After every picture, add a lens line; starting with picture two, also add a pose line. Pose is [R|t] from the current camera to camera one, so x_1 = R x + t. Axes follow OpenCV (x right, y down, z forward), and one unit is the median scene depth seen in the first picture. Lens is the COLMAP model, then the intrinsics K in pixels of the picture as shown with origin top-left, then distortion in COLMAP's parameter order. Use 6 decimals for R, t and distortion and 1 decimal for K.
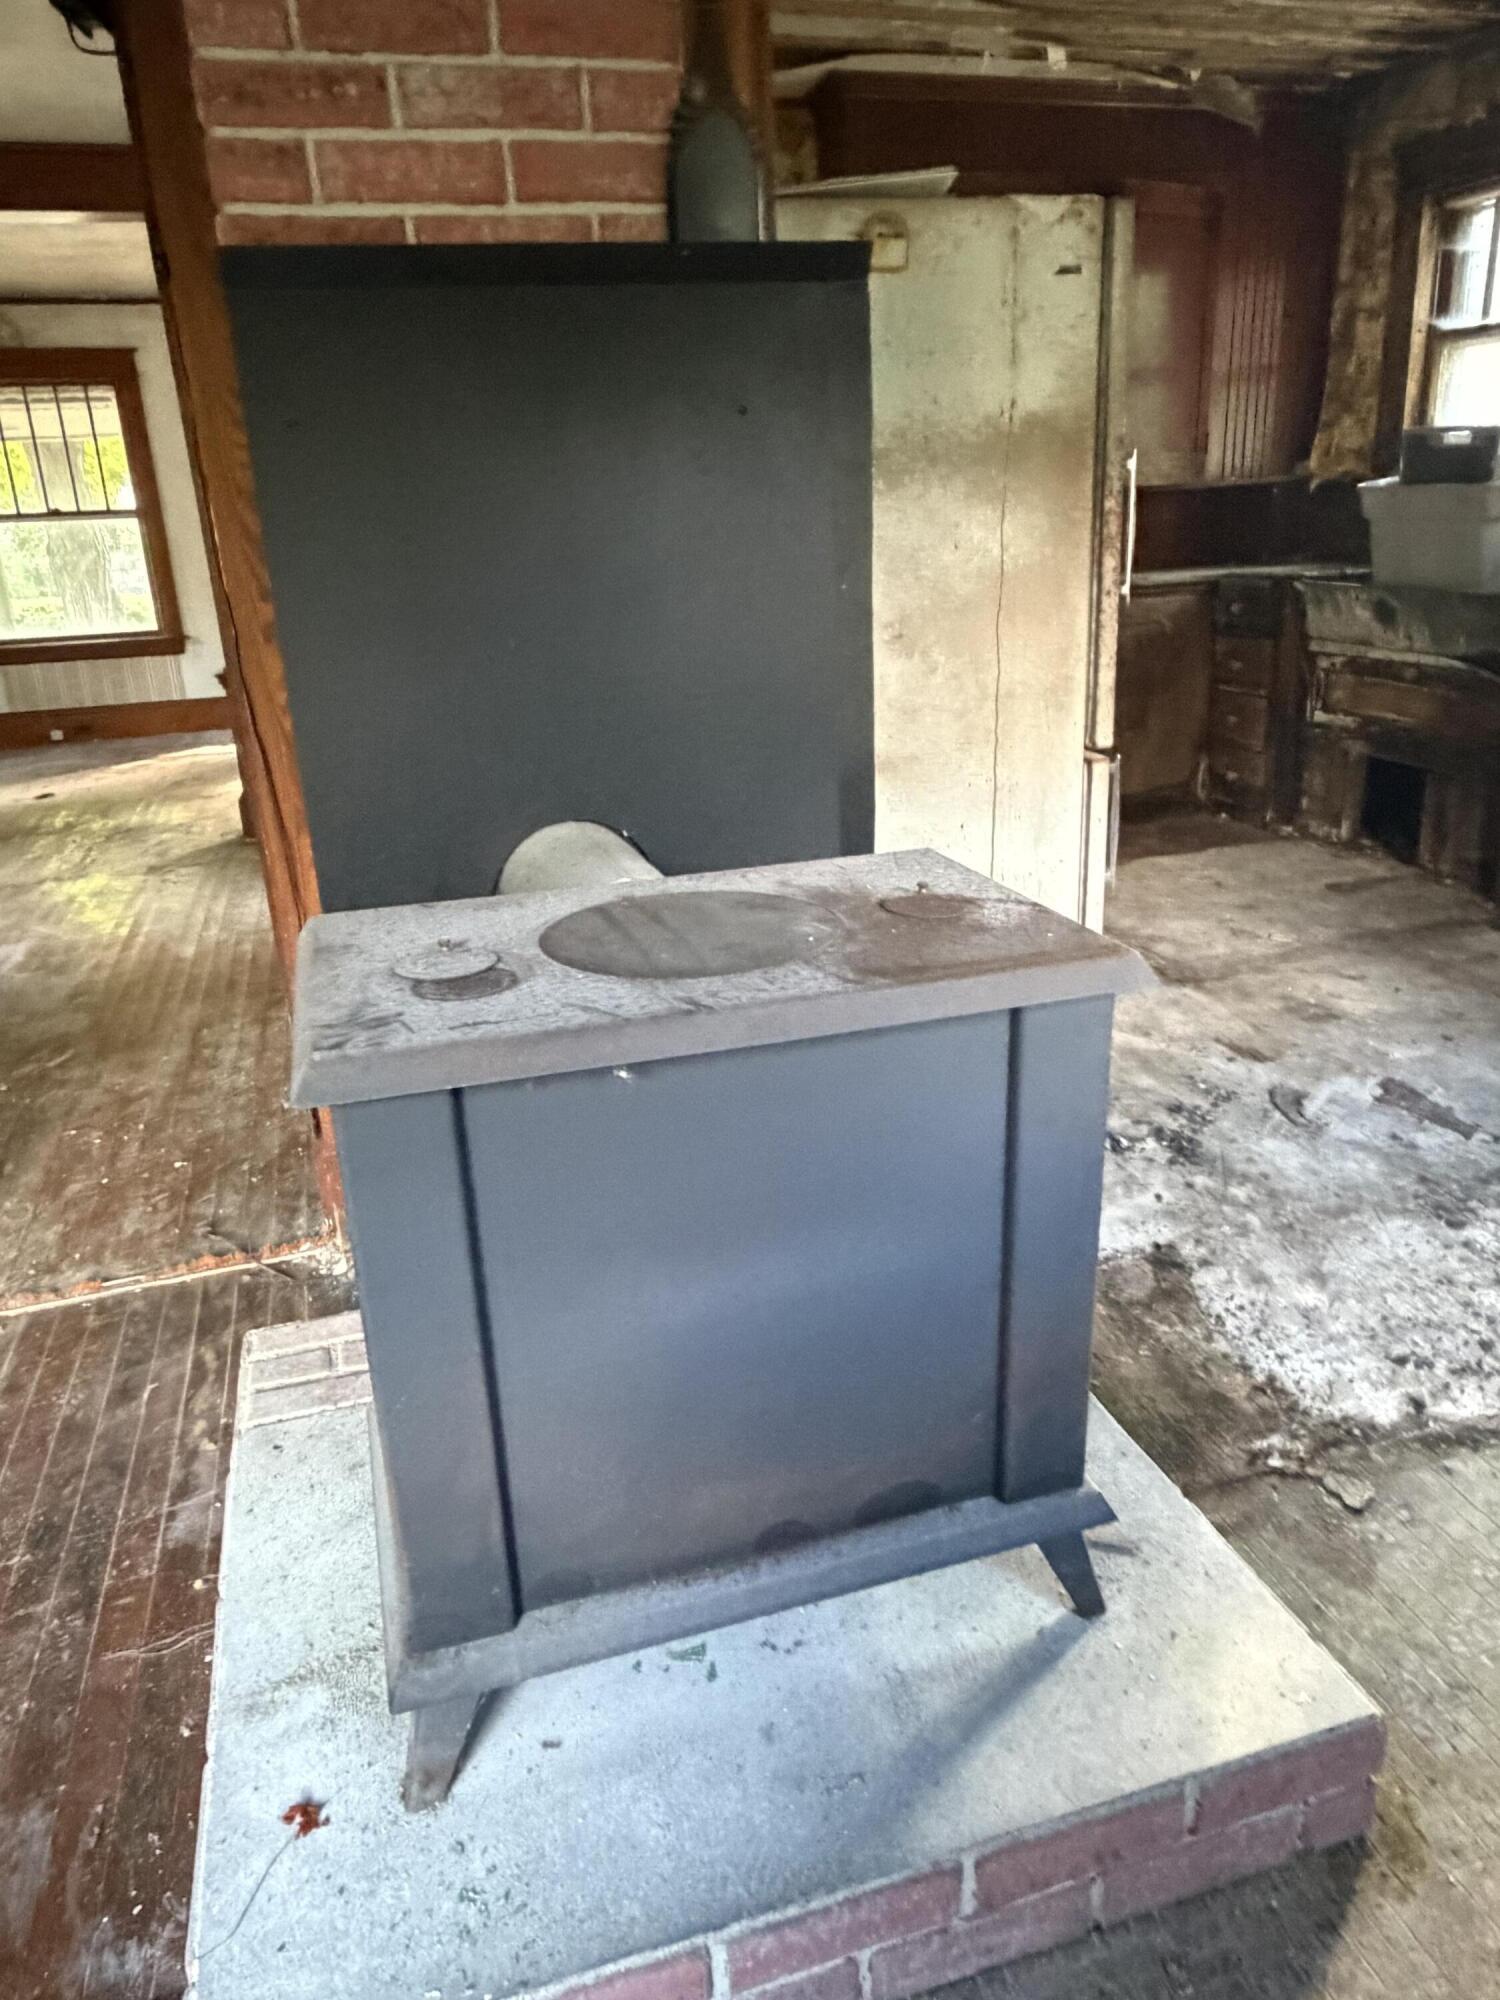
lens RADIAL K [[1346.0, 0, 747.3], [0, 1346.0, 998.3], [0, 0, 1]] dist [0.001952, -0.000038]
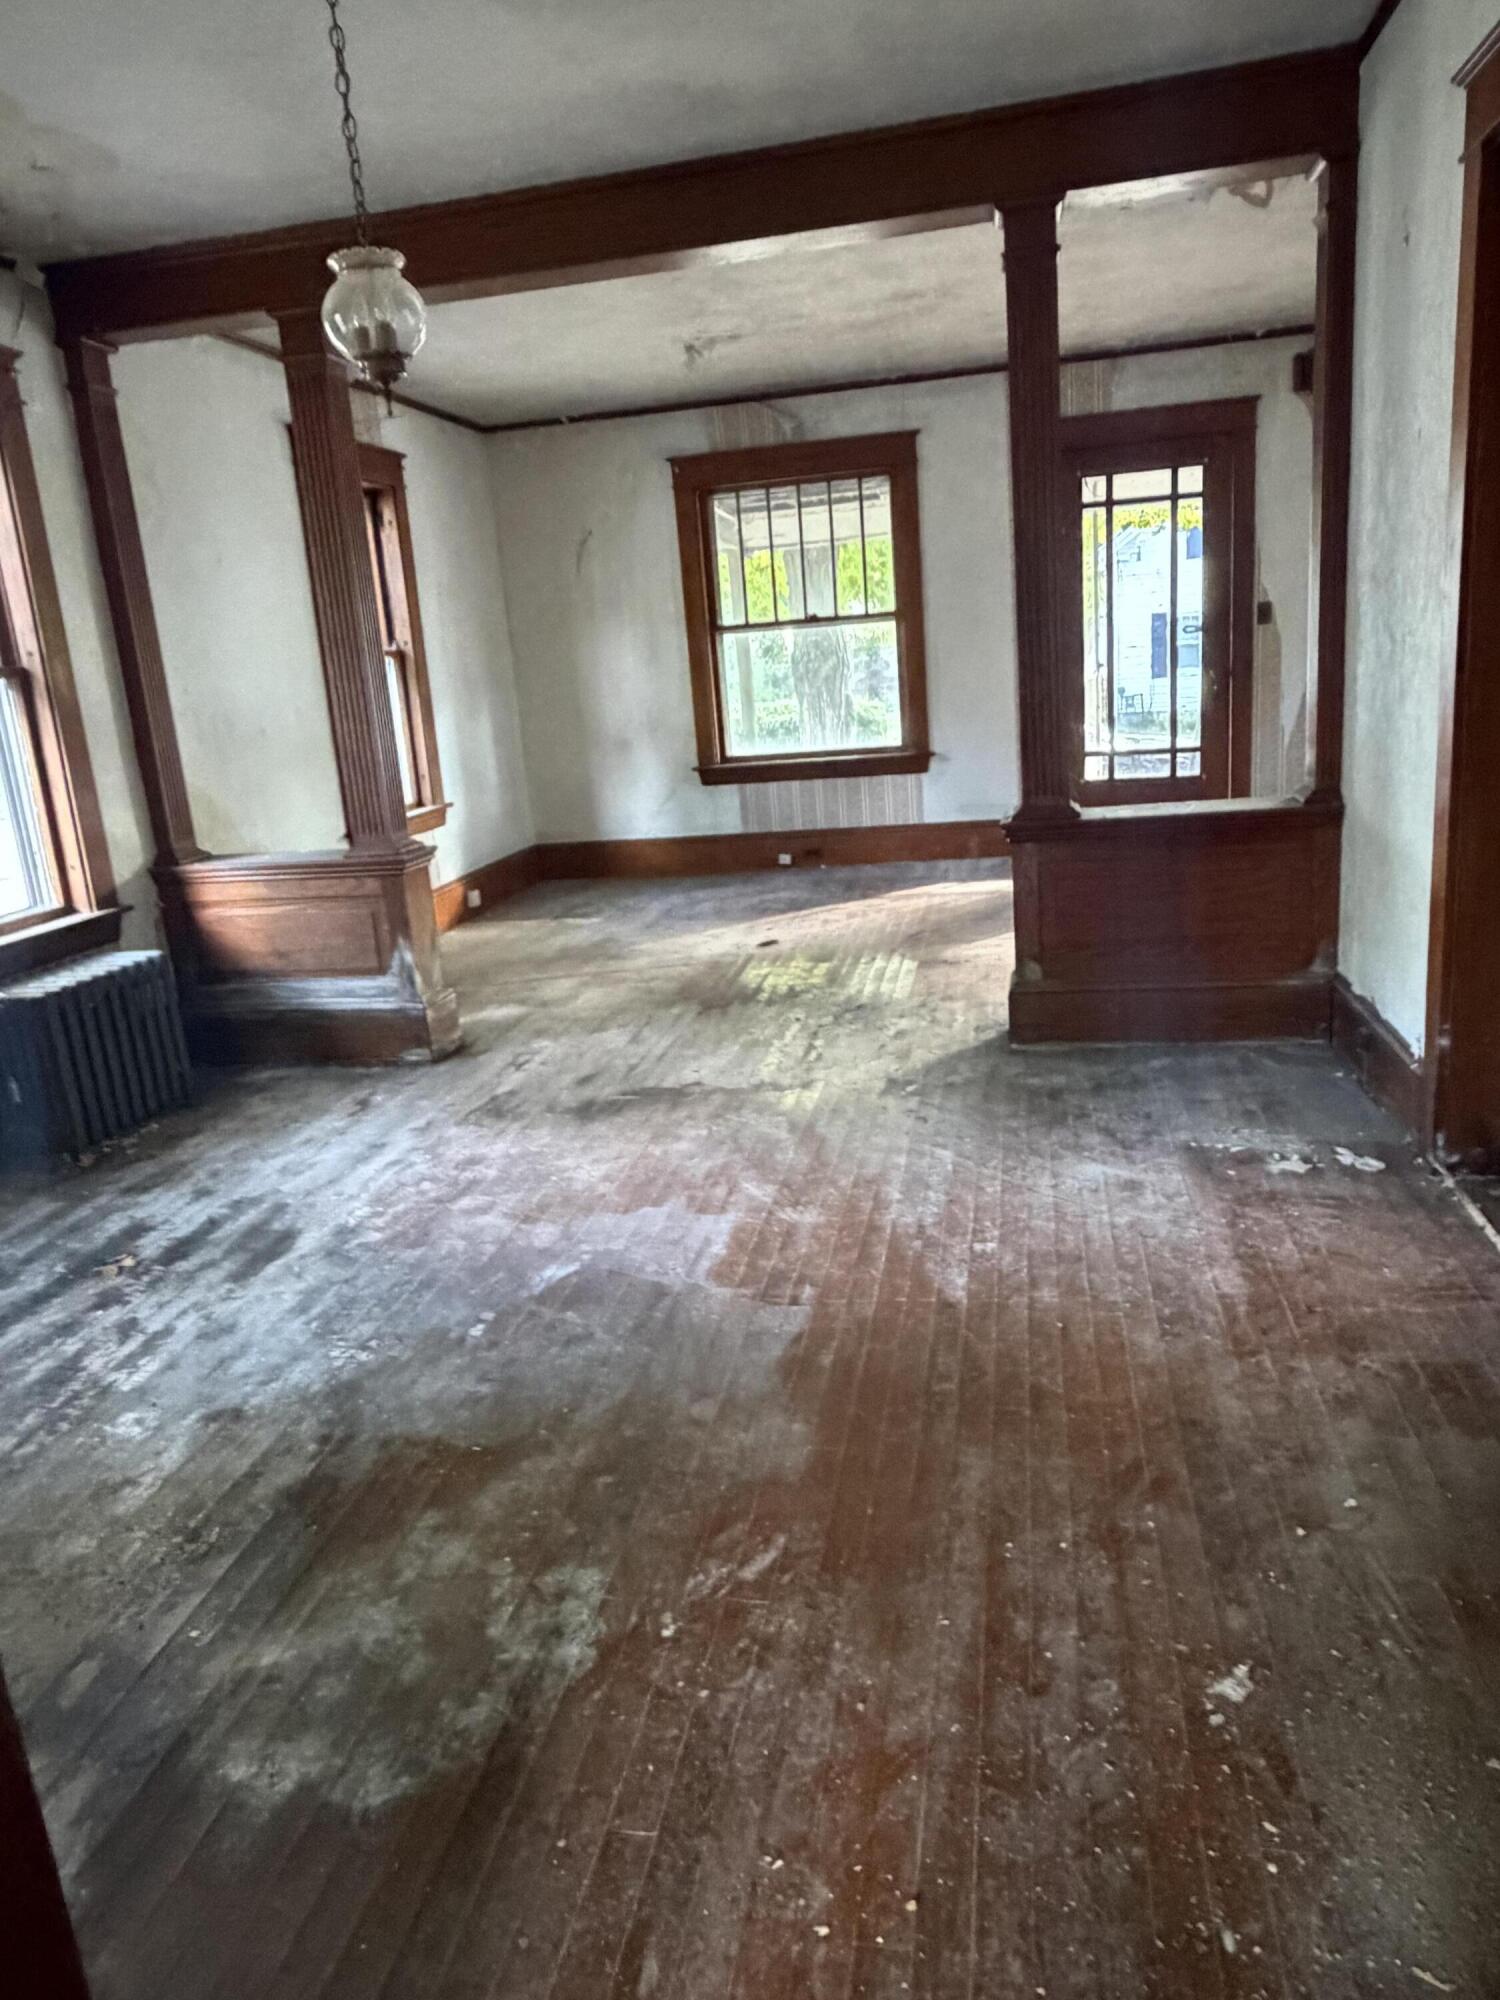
lens RADIAL K [[1346.0, 0, 749.4], [0, 1346.0, 1001.7], [0, 0, 1]] dist [0.001952, -0.000038]
pose [[0.885690, 0.090918, -0.455287, -0.281755], [-0.119674, 0.992208, -0.034668, -0.165716], [0.448588, 0.085191, 0.889669, 0.478996]]
